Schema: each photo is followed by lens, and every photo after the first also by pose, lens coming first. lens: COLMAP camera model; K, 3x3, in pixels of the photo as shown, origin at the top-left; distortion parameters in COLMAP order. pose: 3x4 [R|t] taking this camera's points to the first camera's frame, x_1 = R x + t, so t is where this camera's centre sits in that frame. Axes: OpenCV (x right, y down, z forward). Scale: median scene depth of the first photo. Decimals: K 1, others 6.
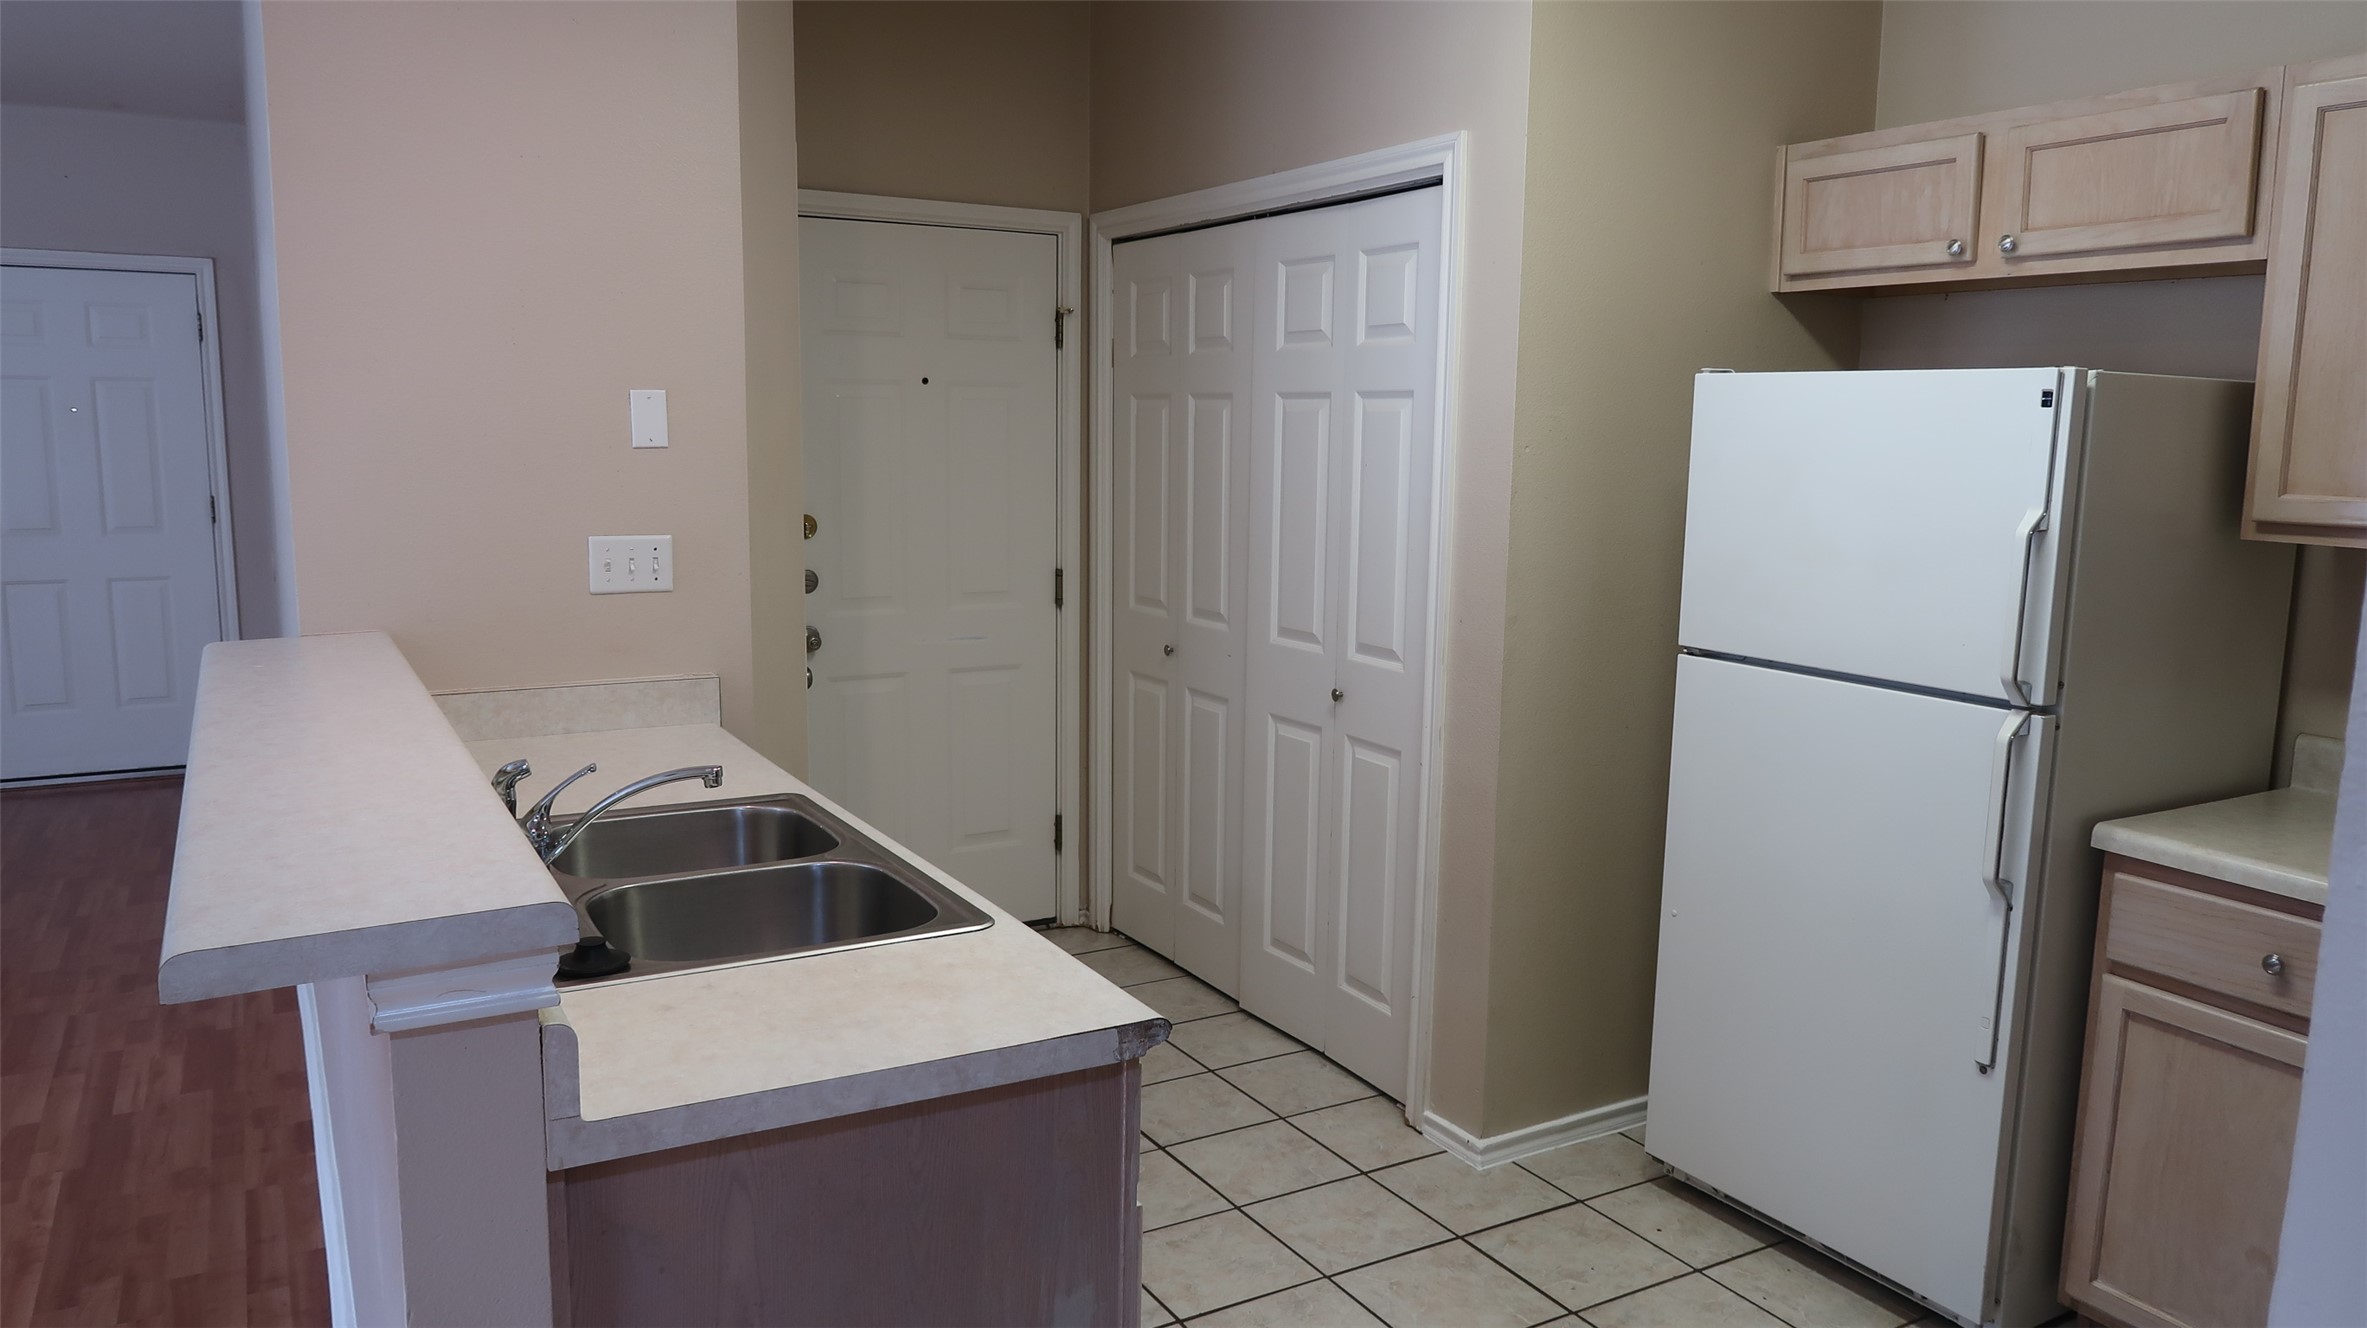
lens RADIAL K [[1658.4, 0, 1175.6], [0, 1658.4, 666.3], [0, 0, 1]] dist [-0.012226, 0.000907]
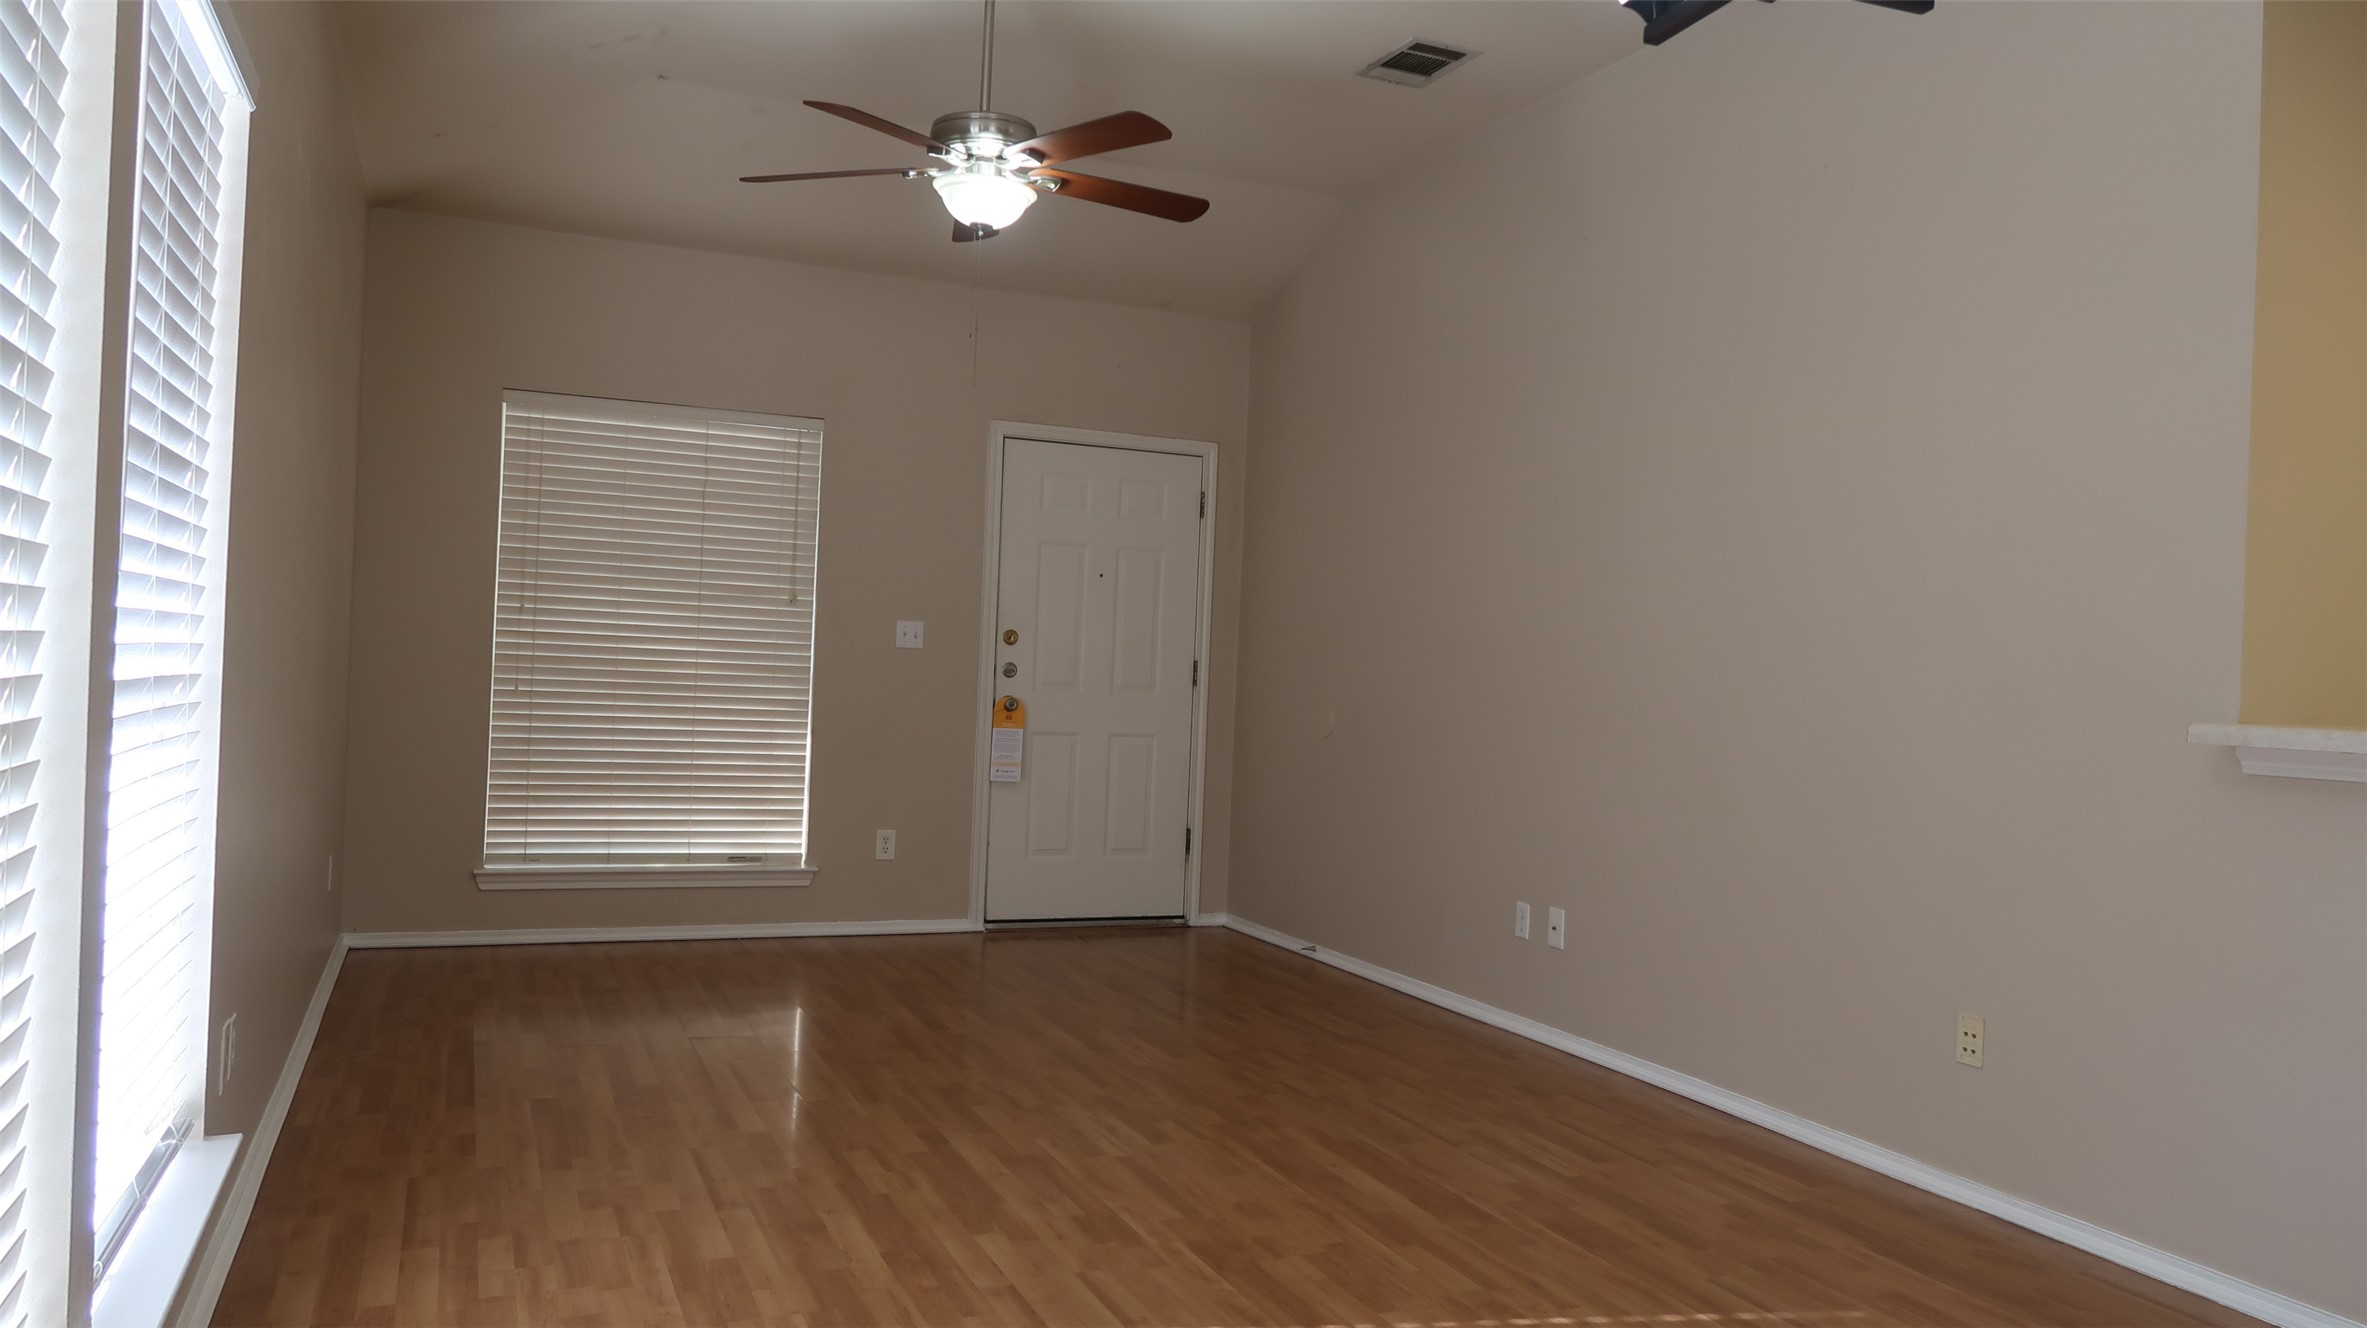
lens RADIAL K [[1658.4, 0, 1183.3], [0, 1658.4, 659.4], [0, 0, 1]] dist [-0.012226, 0.000907]
pose [[0.995414, 0.025480, -0.092204, -1.095988], [-0.039225, 0.987834, -0.150481, 0.126990], [0.087248, 0.153408, 0.984304, -0.116818]]
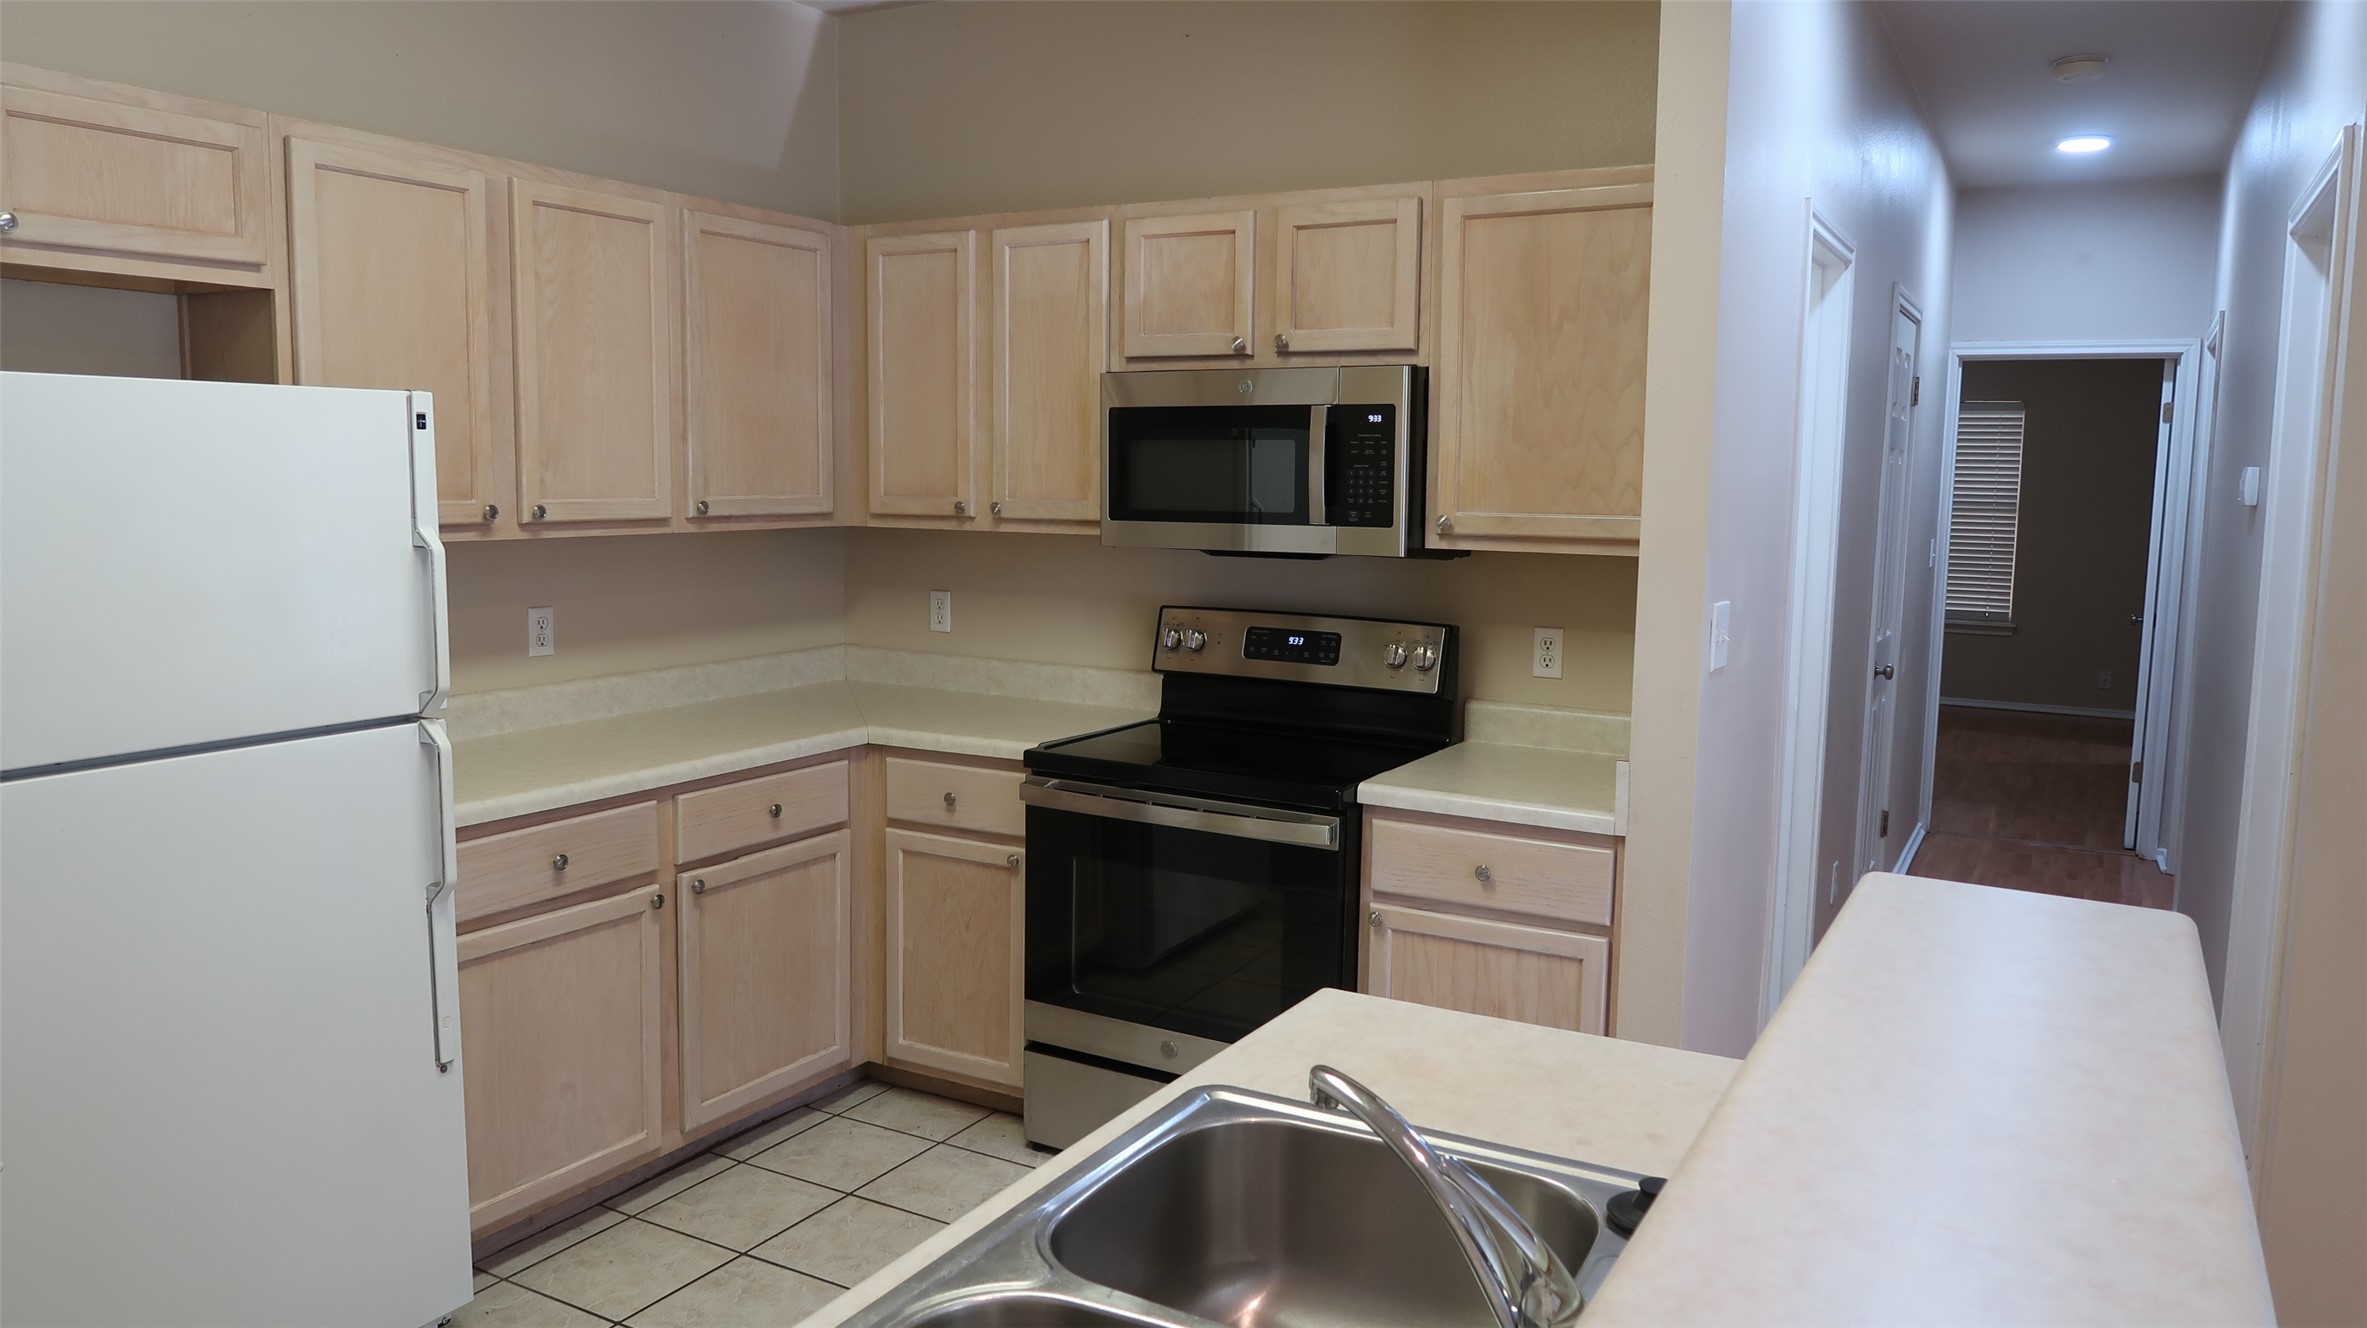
lens RADIAL K [[1658.4, 0, 1193.2], [0, 1658.4, 662.0], [0, 0, 1]] dist [-0.012226, 0.000907]
pose [[-0.519697, -0.123793, 0.845334, -0.522072], [0.105051, 0.972679, 0.207025, -0.146823], [-0.847867, 0.196394, -0.492494, 0.927040]]
